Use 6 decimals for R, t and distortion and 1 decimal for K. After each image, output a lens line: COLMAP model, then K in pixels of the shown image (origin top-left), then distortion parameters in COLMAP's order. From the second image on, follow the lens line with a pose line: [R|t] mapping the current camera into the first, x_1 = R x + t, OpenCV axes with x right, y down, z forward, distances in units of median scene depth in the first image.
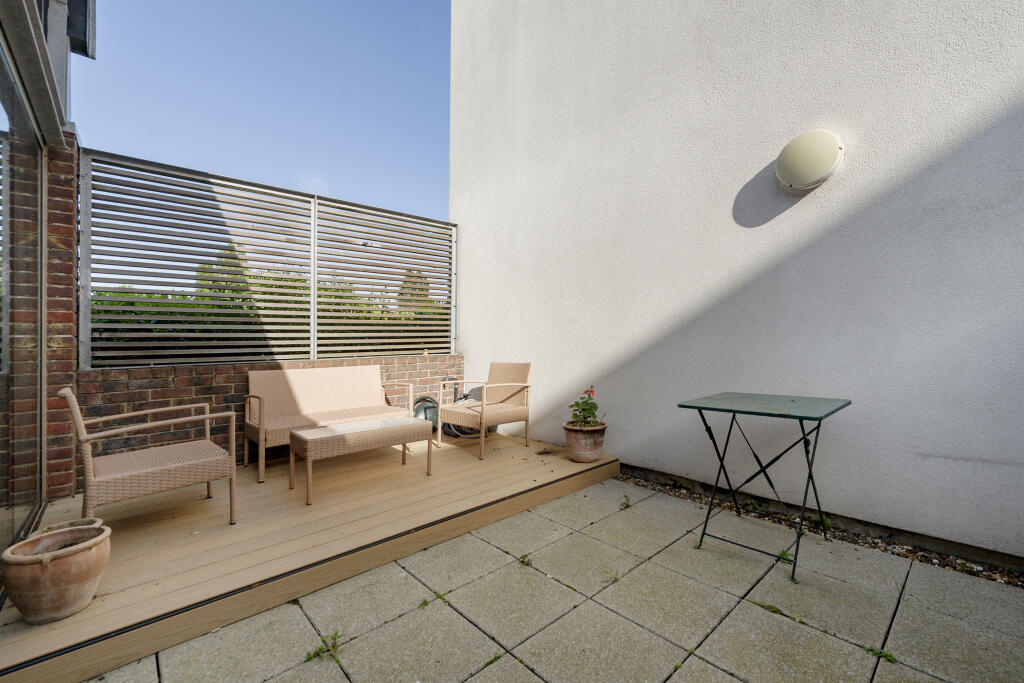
lens RADIAL K [[403.7, 0, 514.2], [0, 403.7, 330.1], [0, 0, 1]] dist [0.000458, -0.000073]
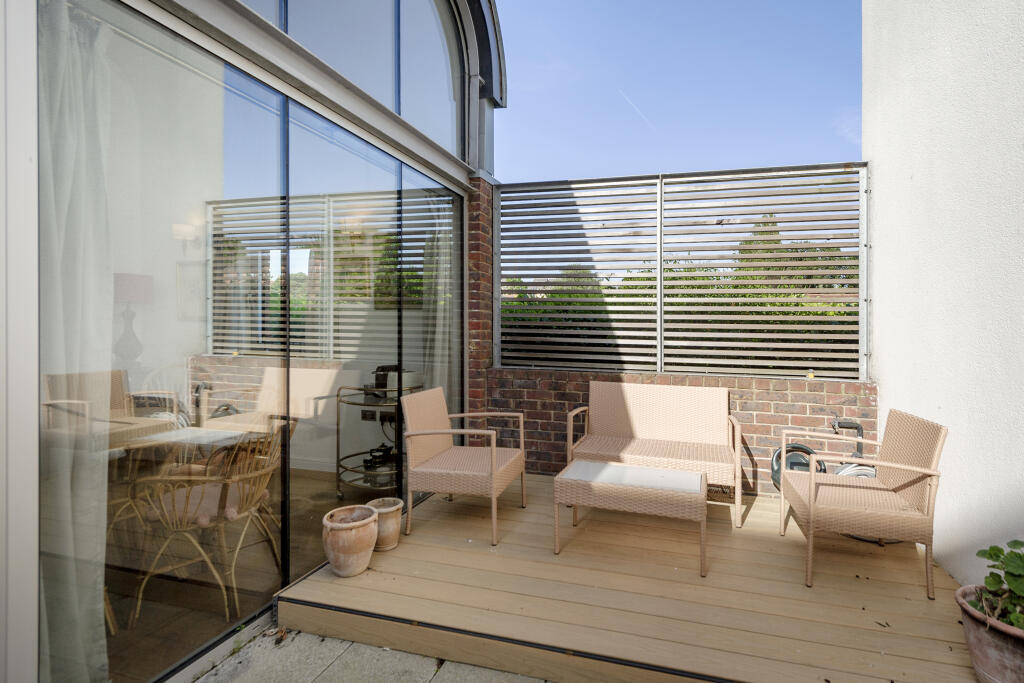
lens RADIAL K [[495.6, 0, 512.3], [0, 495.6, 313.4], [0, 0, 1]] dist [0.000714, -0.001780]
pose [[0.569651, -0.017595, -0.821699, 0.172584], [0.006187, 0.999834, -0.017120, -0.033744], [0.821864, 0.004669, 0.569665, 0.176250]]
